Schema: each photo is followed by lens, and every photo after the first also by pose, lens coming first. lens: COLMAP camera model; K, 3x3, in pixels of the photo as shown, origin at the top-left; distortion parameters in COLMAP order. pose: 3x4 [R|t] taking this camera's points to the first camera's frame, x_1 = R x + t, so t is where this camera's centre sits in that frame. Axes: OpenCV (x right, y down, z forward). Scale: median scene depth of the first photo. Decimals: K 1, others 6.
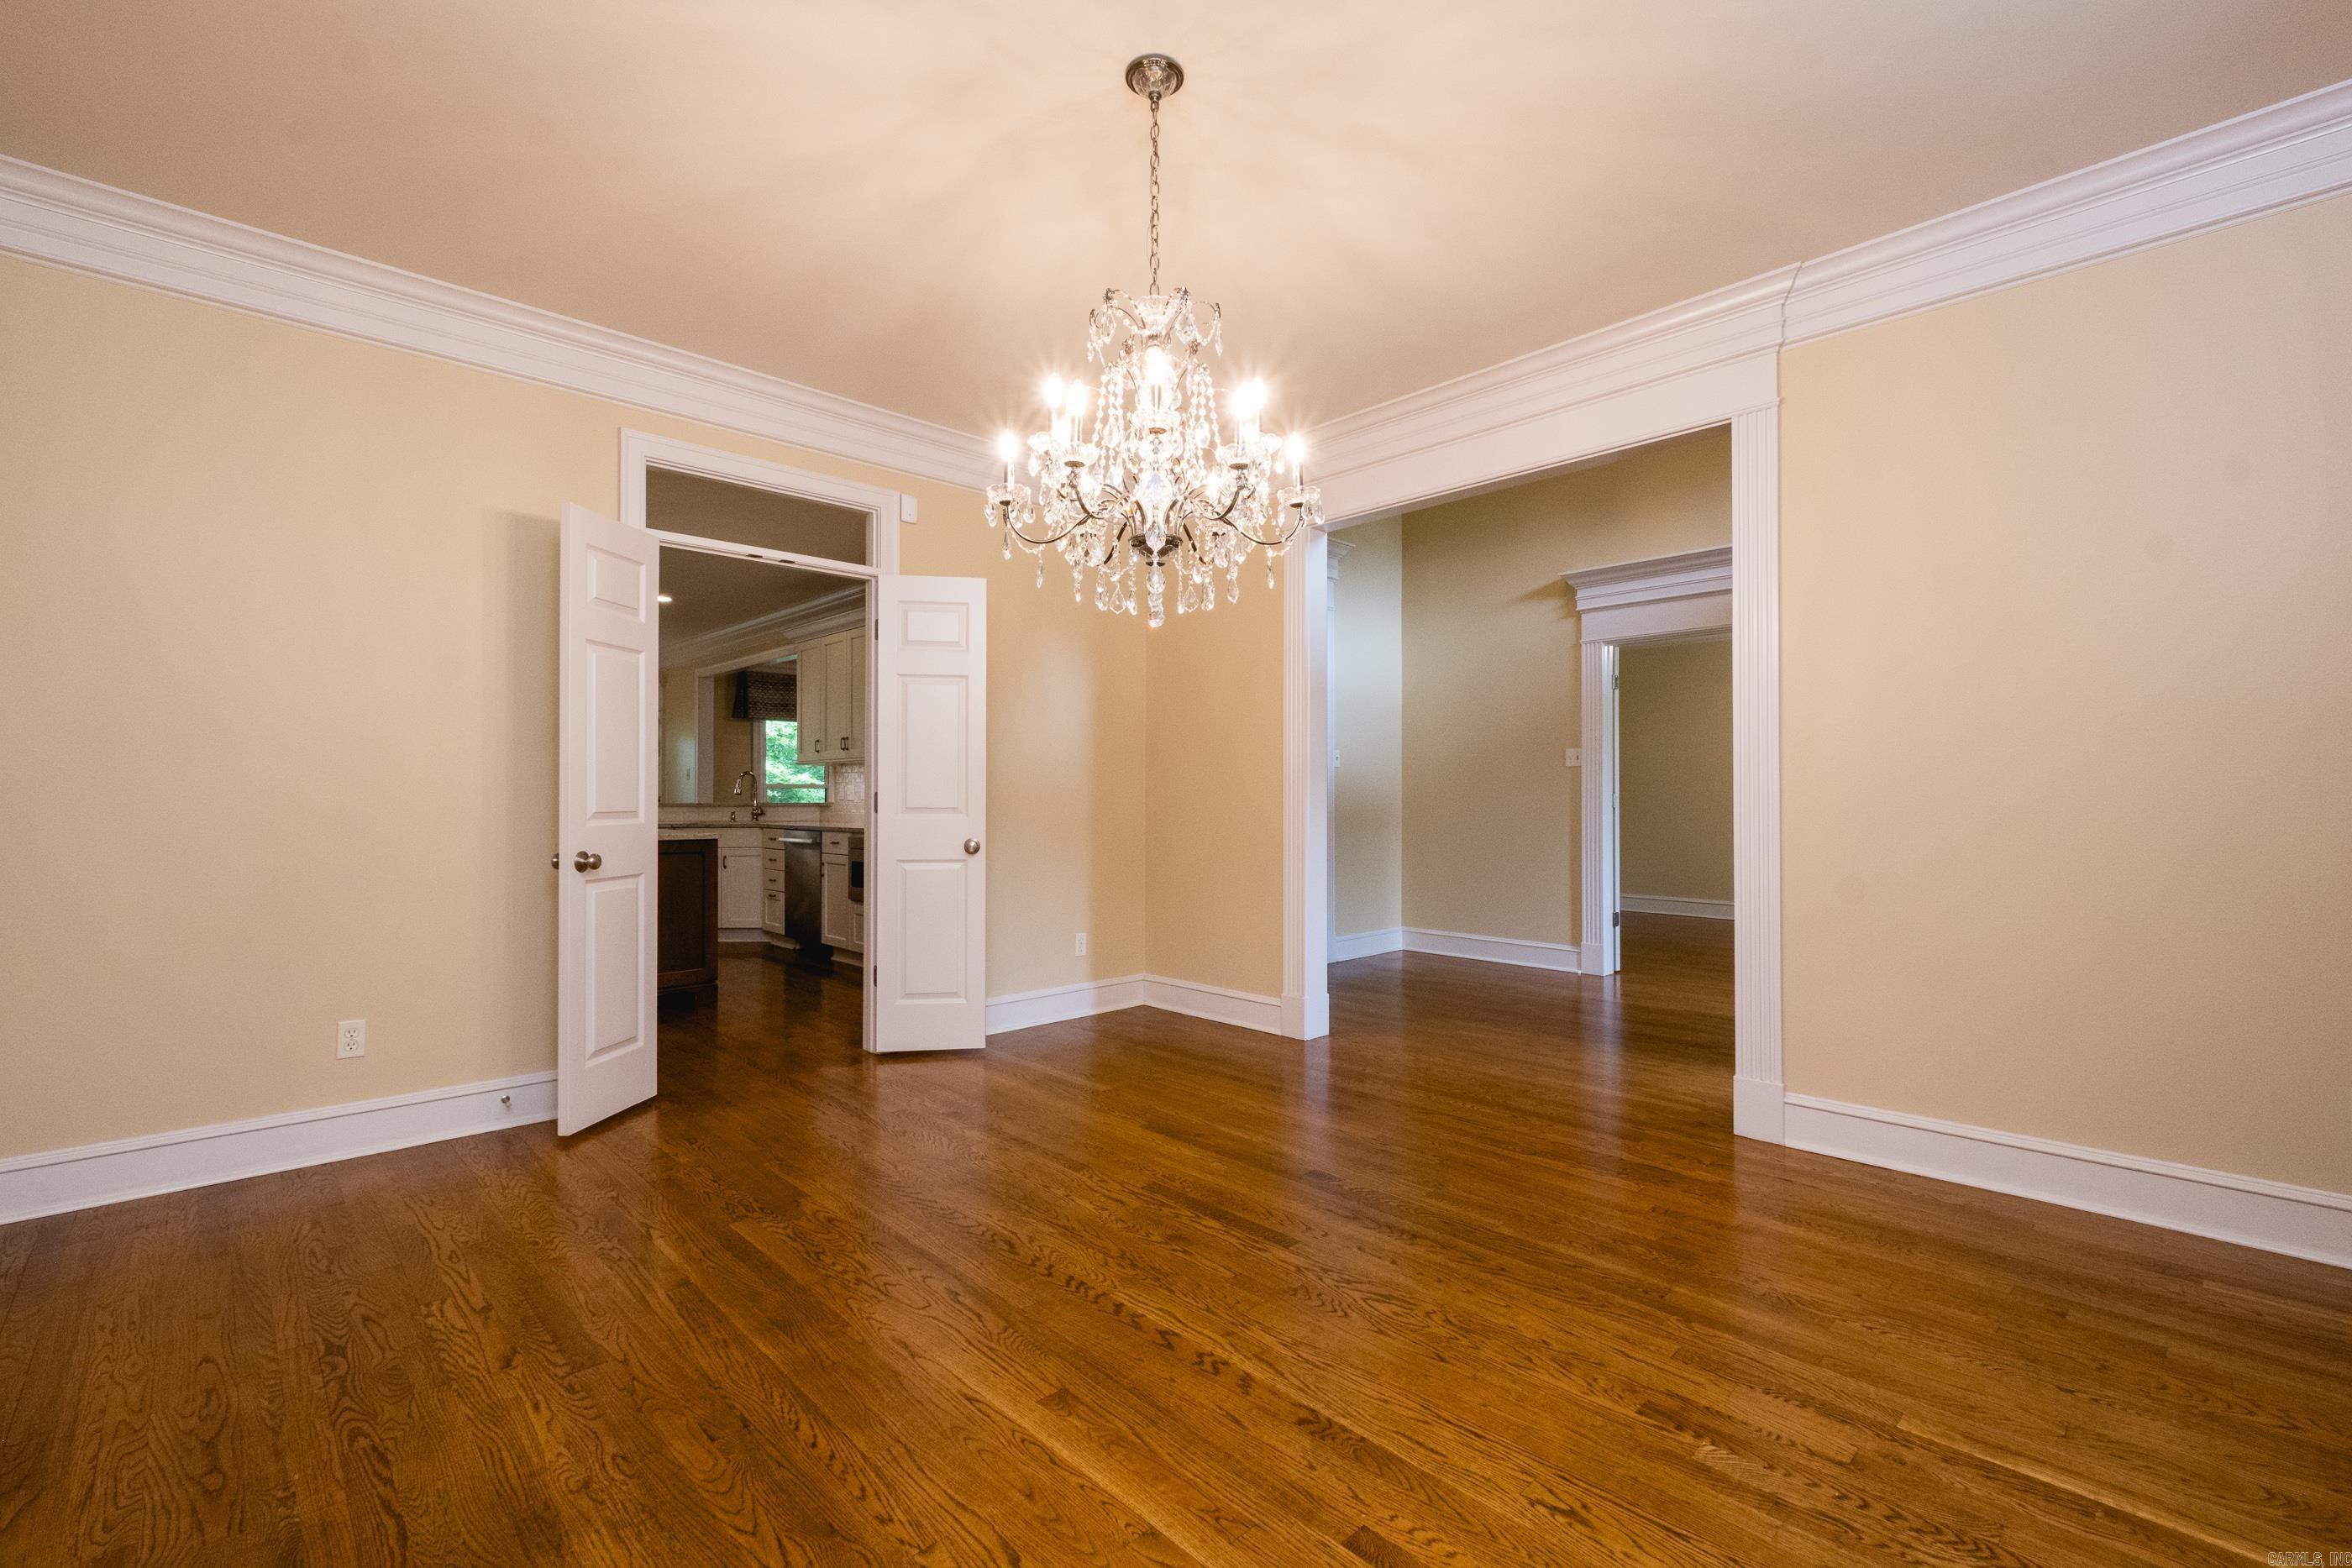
lens RADIAL K [[1016.1, 0, 1175.1], [0, 1016.1, 782.0], [0, 0, 1]] dist [0.003212, -0.001808]
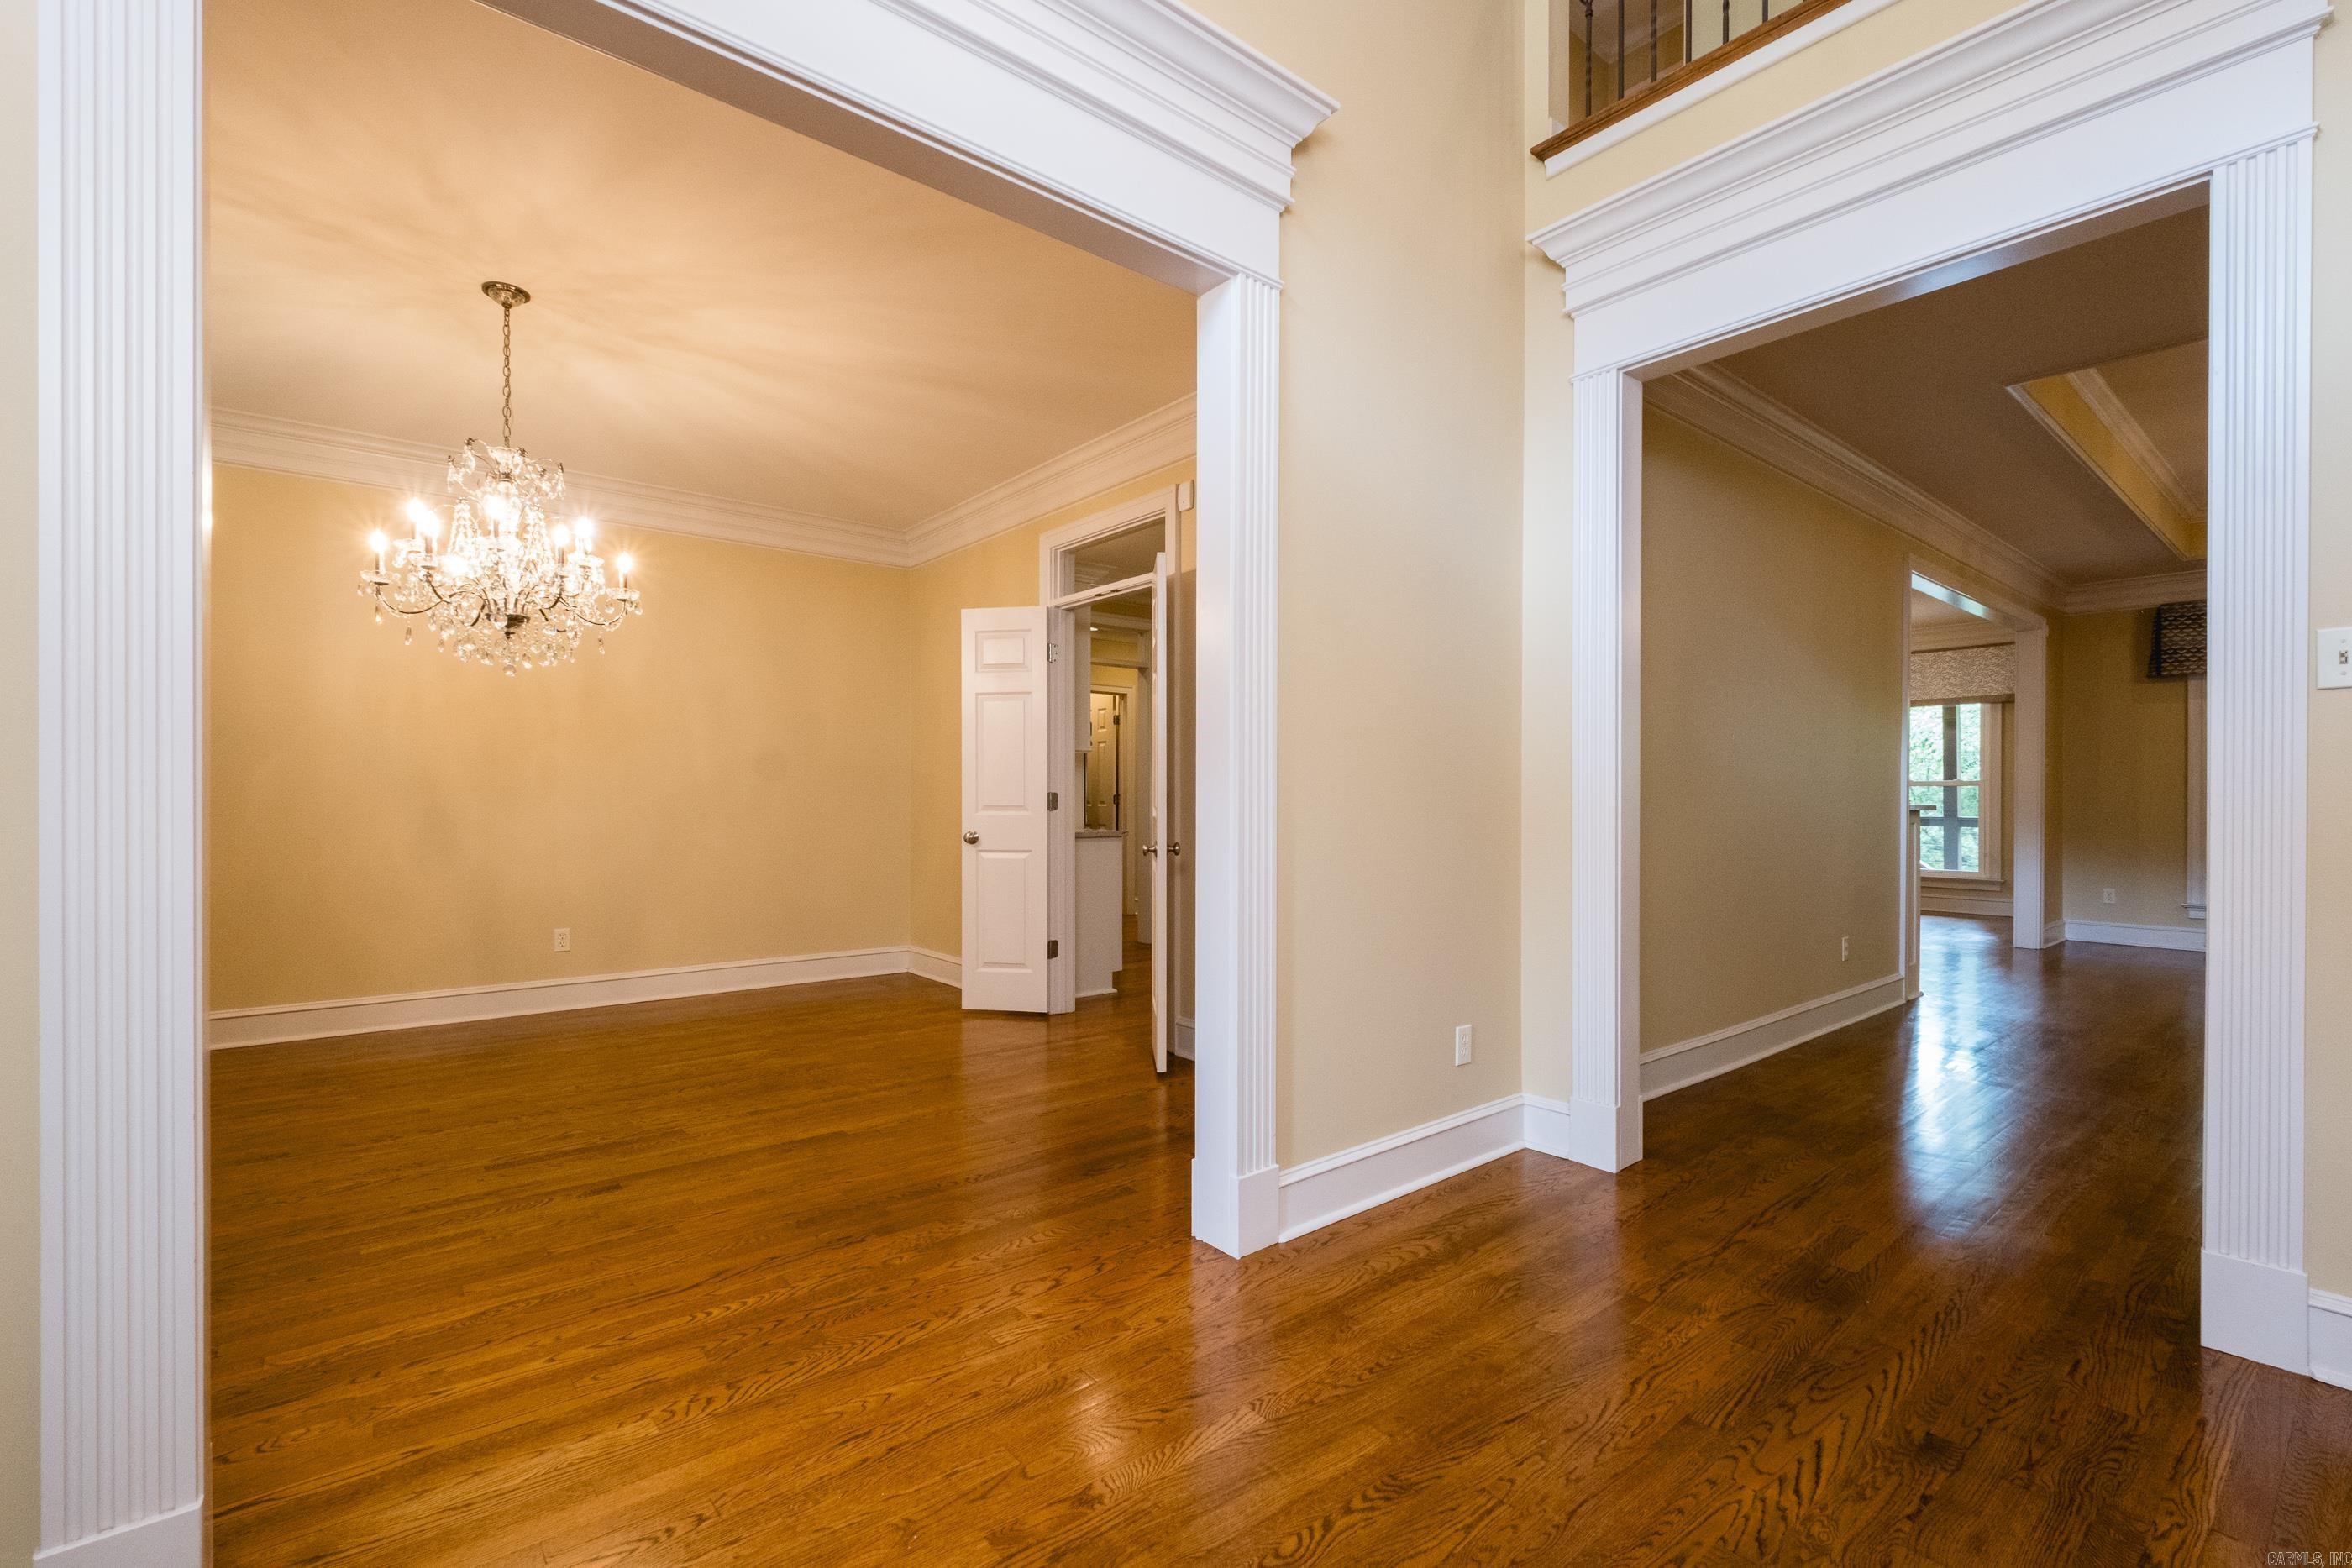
lens RADIAL K [[1016.1, 0, 1184.7], [0, 1016.1, 800.1], [0, 0, 1]] dist [0.003212, -0.001808]
pose [[-0.073822, 0.002992, -0.997267, 1.271402], [0.013753, 0.999903, 0.001982, 0.028141], [0.997177, -0.013569, -0.073856, 1.942909]]
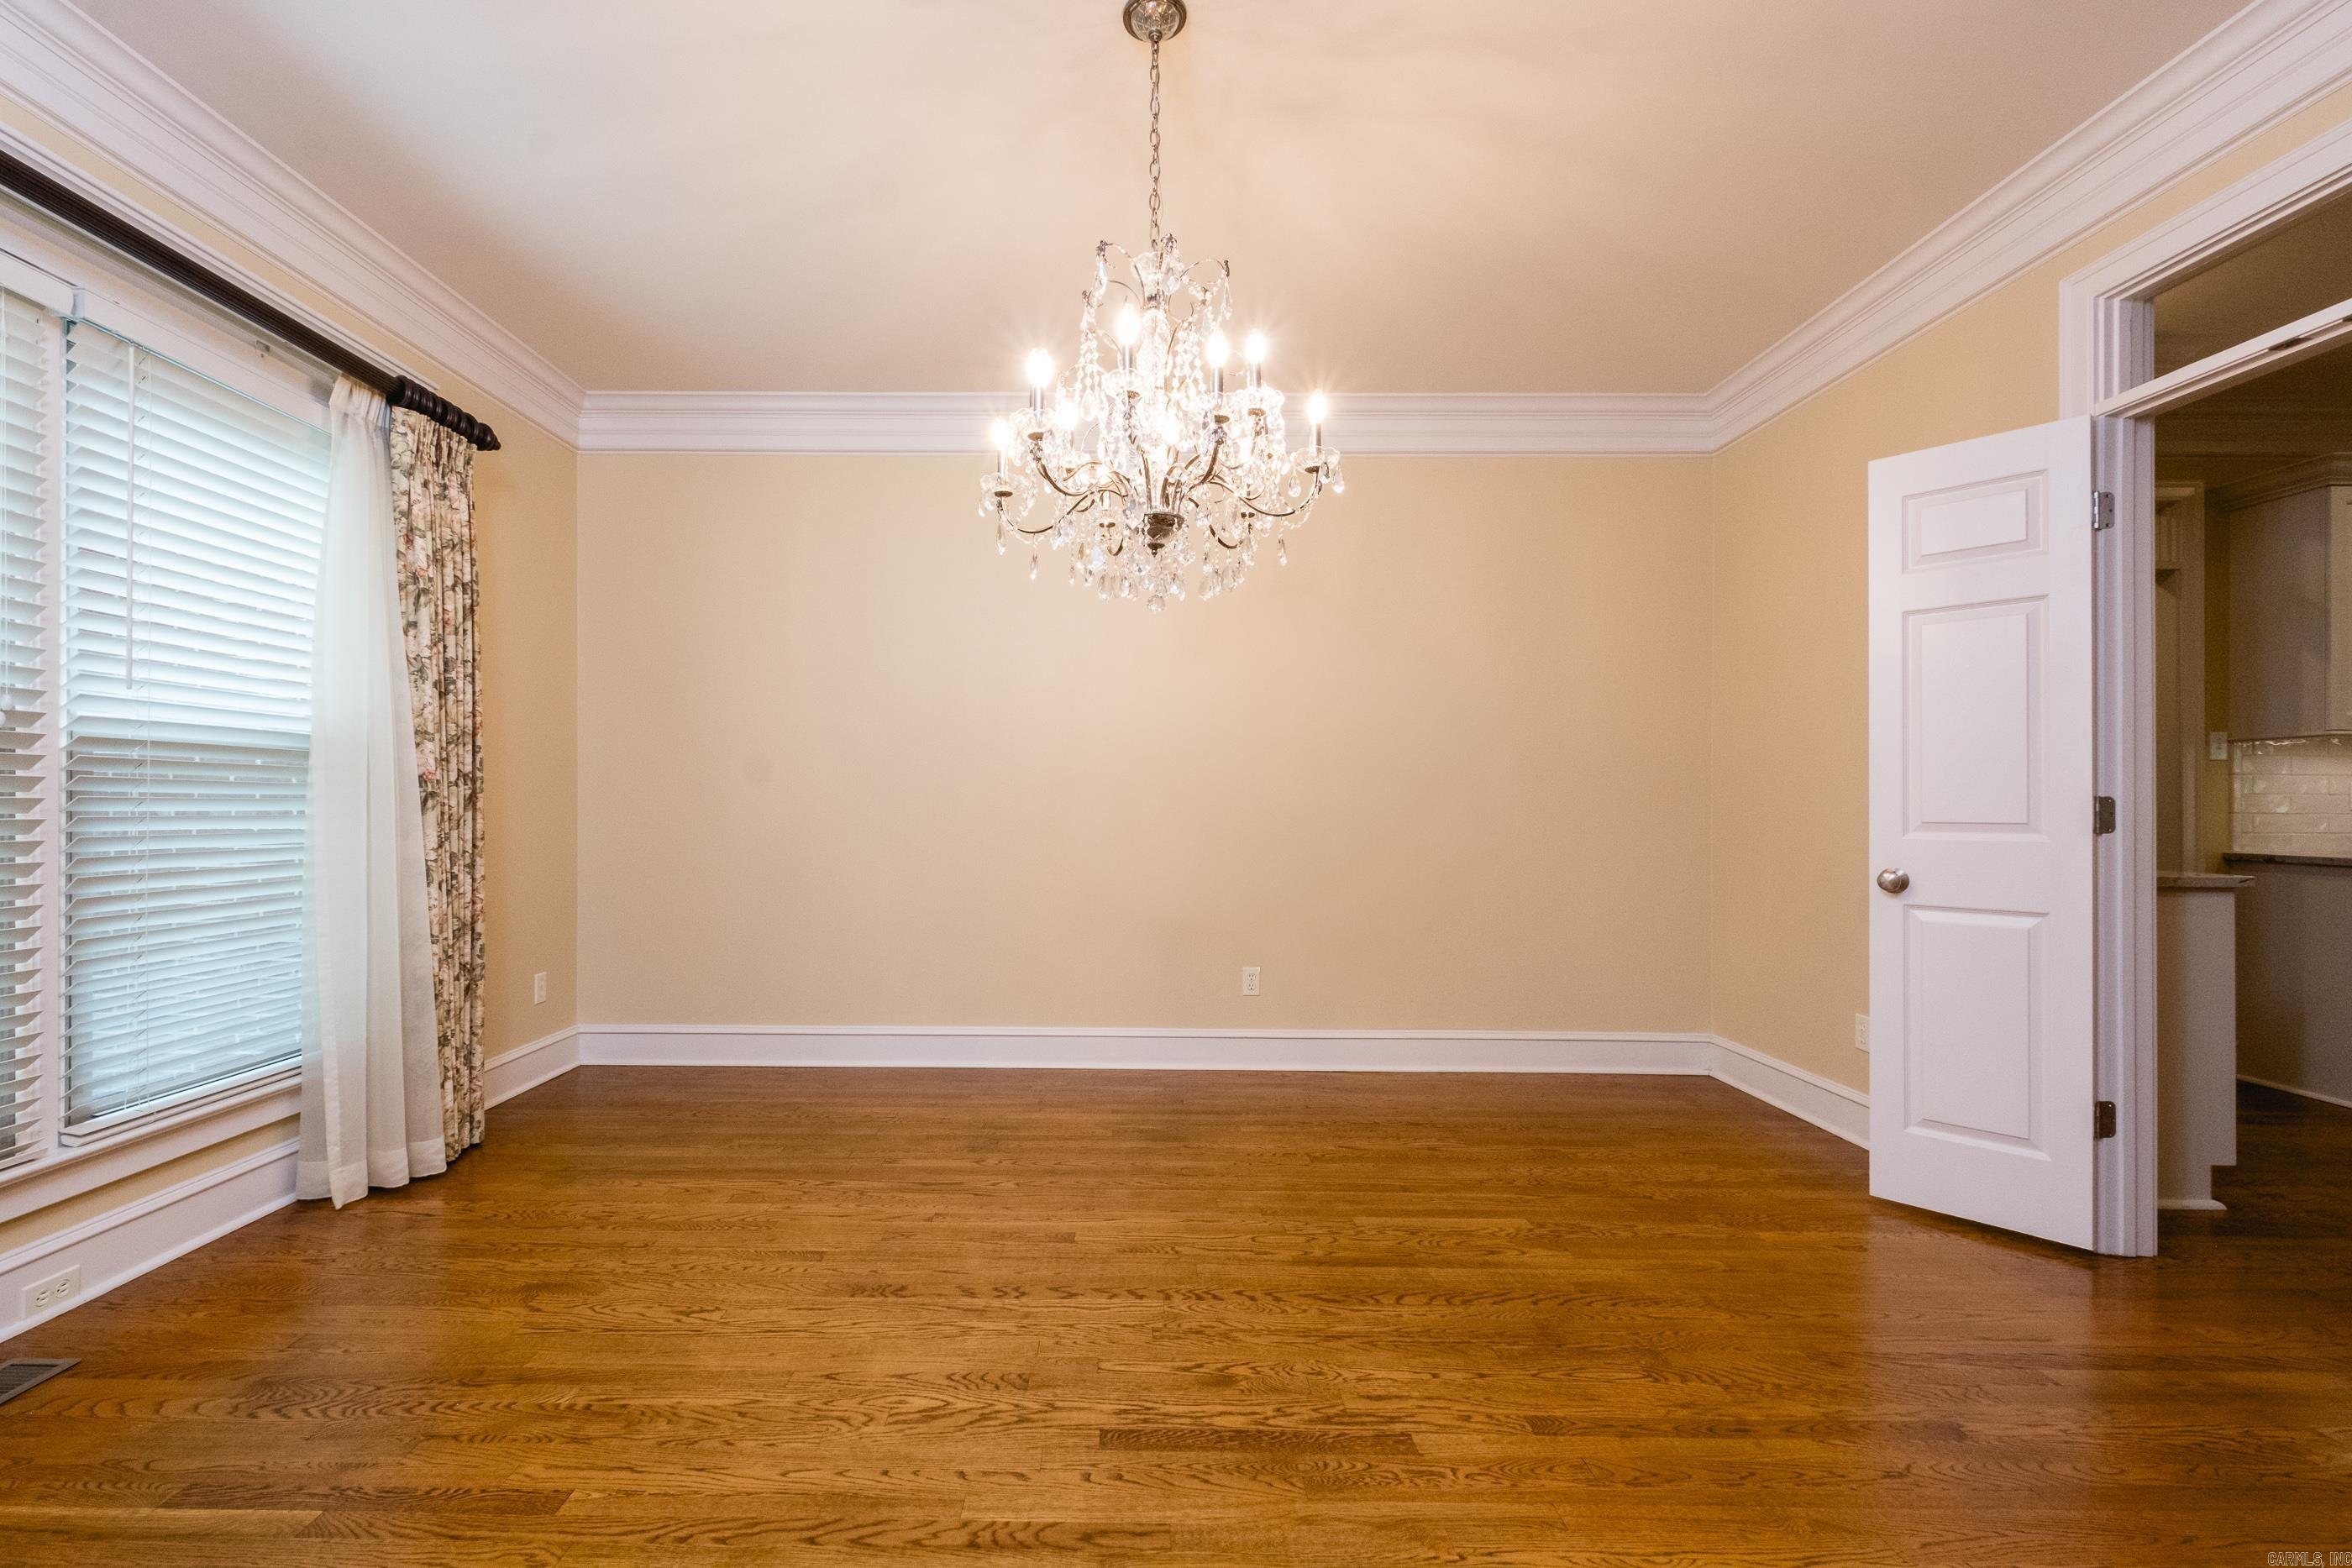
lens RADIAL K [[1016.1, 0, 1134.4], [0, 1016.1, 802.2], [0, 0, 1]] dist [0.003212, -0.001808]
pose [[-0.691374, -0.002014, -0.722494, 0.617603], [0.007811, 0.999917, -0.010262, 0.022156], [0.722455, -0.012738, -0.691301, 1.526777]]
